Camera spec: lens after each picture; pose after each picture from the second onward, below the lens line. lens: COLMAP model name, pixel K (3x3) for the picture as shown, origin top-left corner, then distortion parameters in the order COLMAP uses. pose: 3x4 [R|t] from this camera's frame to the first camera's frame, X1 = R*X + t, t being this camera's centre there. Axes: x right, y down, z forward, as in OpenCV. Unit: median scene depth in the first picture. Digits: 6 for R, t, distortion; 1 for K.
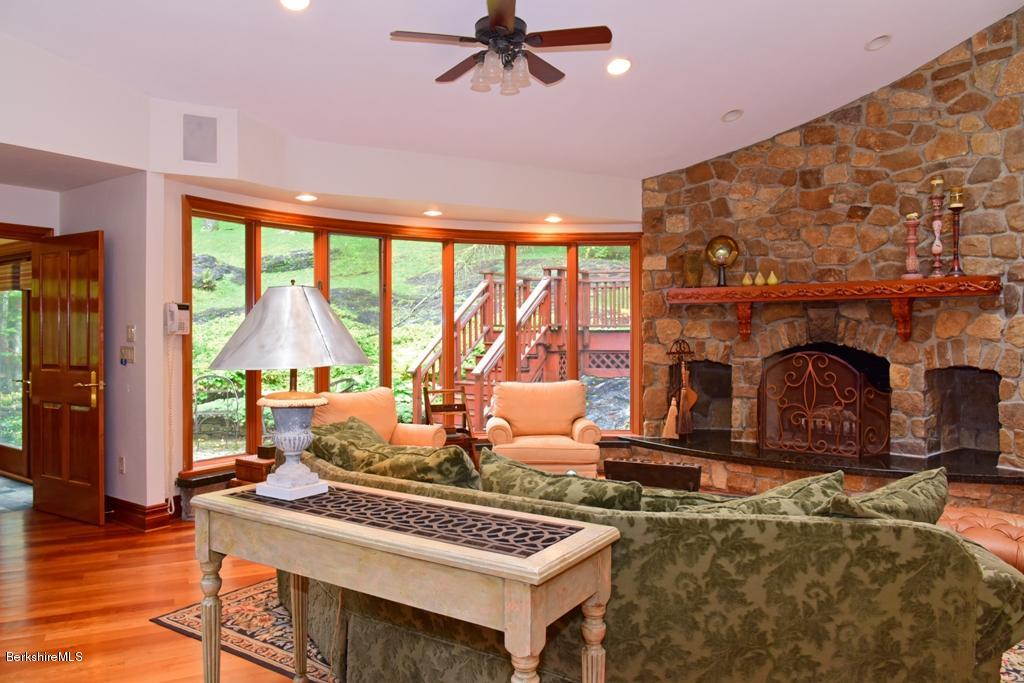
lens RADIAL K [[703.2, 0, 512.0], [0, 703.2, 341.5], [0, 0, 1]] dist [-0.038581, 0.009244]
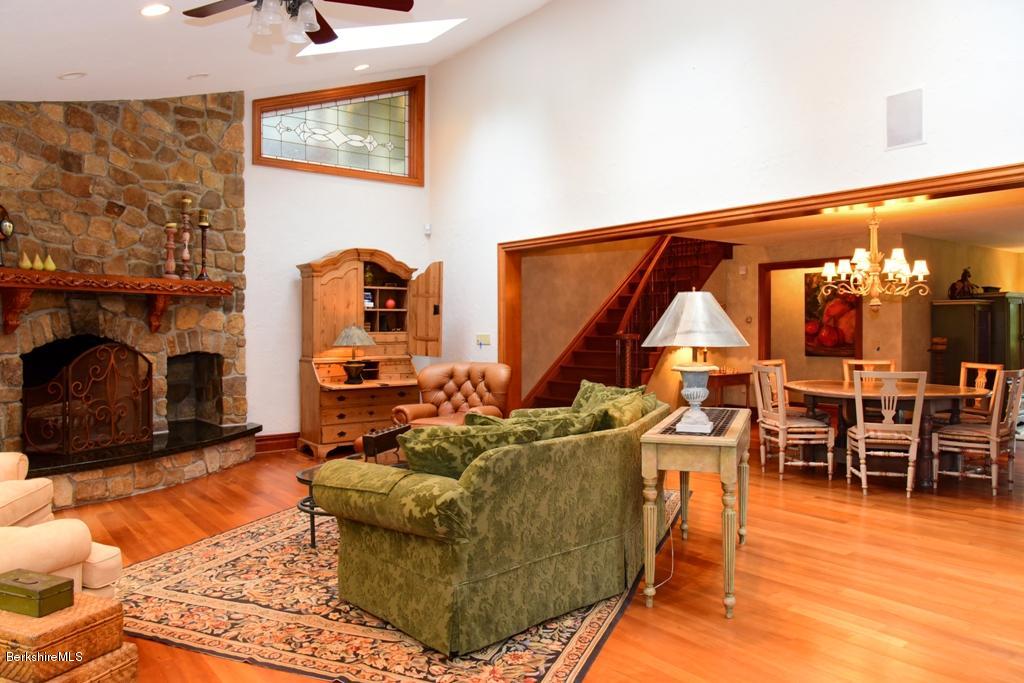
lens RADIAL K [[708.5, 0, 512.1], [0, 708.5, 330.4], [0, 0, 1]] dist [-0.035110, 0.001598]
pose [[-0.194158, -0.003119, 0.980965, -0.649845], [0.010139, 0.999935, 0.005186, -0.003734], [-0.980918, 0.010953, -0.194113, 0.631262]]
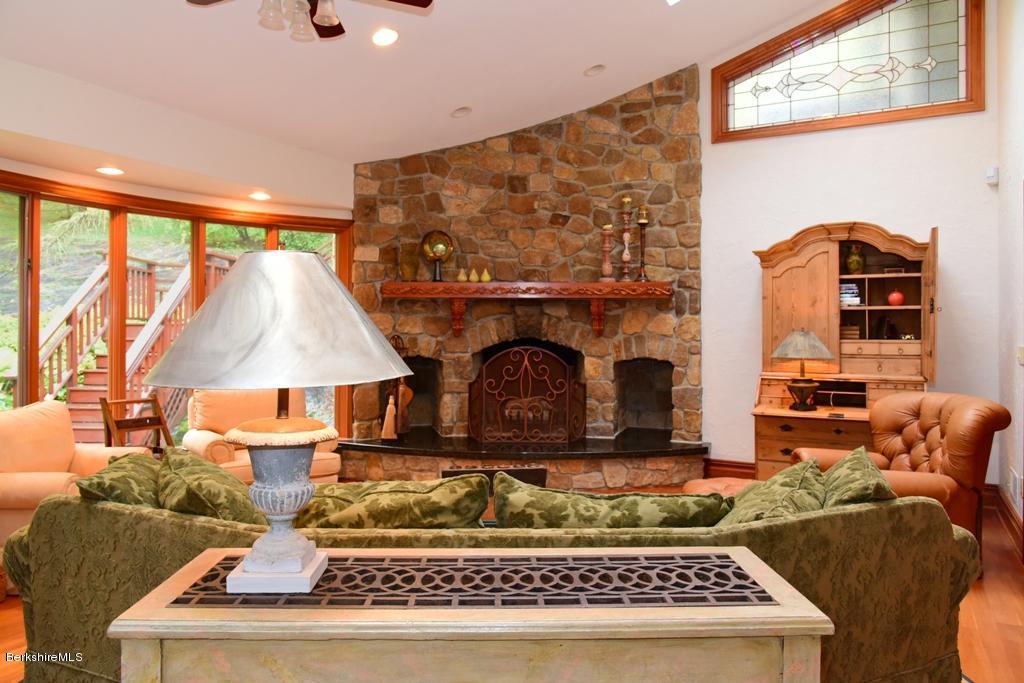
lens RADIAL K [[698.2, 0, 510.5], [0, 698.2, 322.3], [0, 0, 1]] dist [-0.032171, 0.002848]
pose [[0.825153, 0.011338, 0.564796, -0.189855], [-0.000007, 0.999799, -0.020059, -0.001012], [-0.564910, 0.016548, 0.824987, 0.137444]]
